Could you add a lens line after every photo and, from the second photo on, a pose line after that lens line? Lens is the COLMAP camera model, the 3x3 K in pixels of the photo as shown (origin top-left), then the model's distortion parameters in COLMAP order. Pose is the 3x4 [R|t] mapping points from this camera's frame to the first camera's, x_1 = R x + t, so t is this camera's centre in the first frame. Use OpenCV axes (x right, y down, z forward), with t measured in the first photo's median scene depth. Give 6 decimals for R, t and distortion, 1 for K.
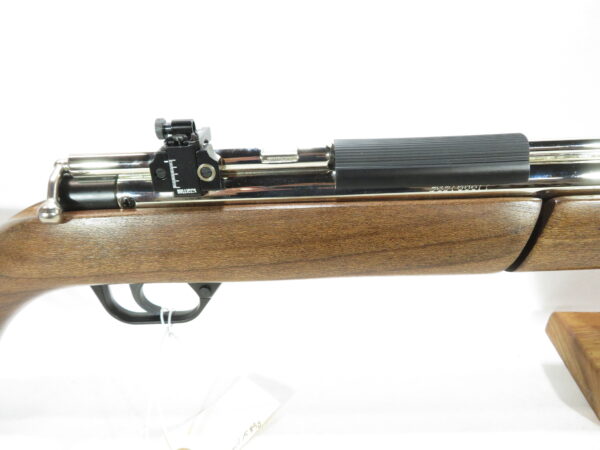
lens RADIAL K [[431.7, 0, 300.0], [0, 431.7, 225.0], [0, 0, 1]] dist [-0.005264, -0.005192]
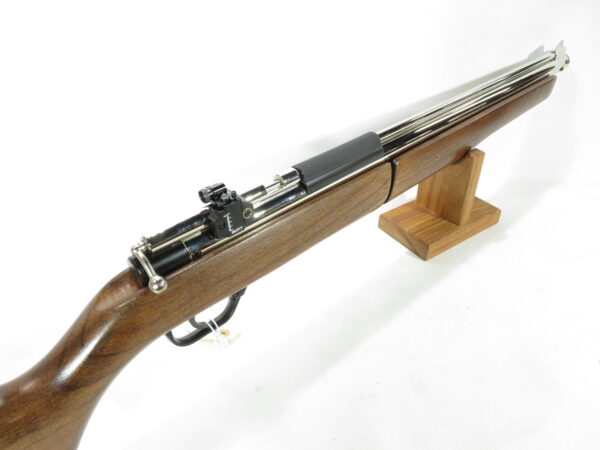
lens RADIAL K [[431.7, 0, 300.0], [0, 431.7, 225.0], [0, 0, 1]] dist [-0.005264, -0.005192]
pose [[0.737296, -0.376980, 0.560607, -0.843133], [0.328539, 0.925173, 0.190046, -0.277735], [-0.590302, 0.044061, 0.805979, -0.261230]]
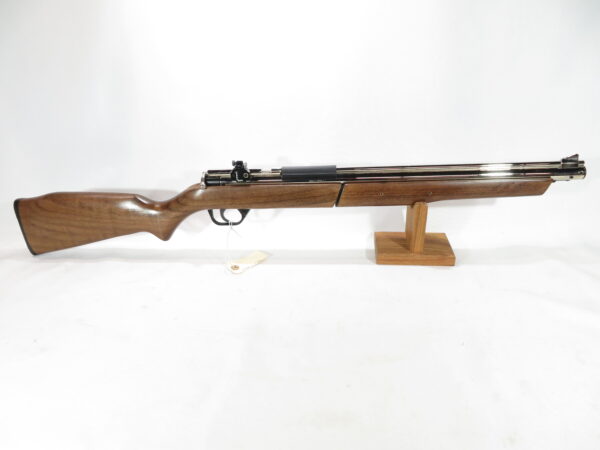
lens RADIAL K [[431.7, 0, 300.0], [0, 431.7, 225.0], [0, 0, 1]] dist [-0.005264, -0.005192]
pose [[0.997929, 0.019898, -0.061178, 0.443134], [-0.021627, 0.999381, -0.027737, 0.365628], [0.060588, 0.029003, 0.997741, -2.444398]]
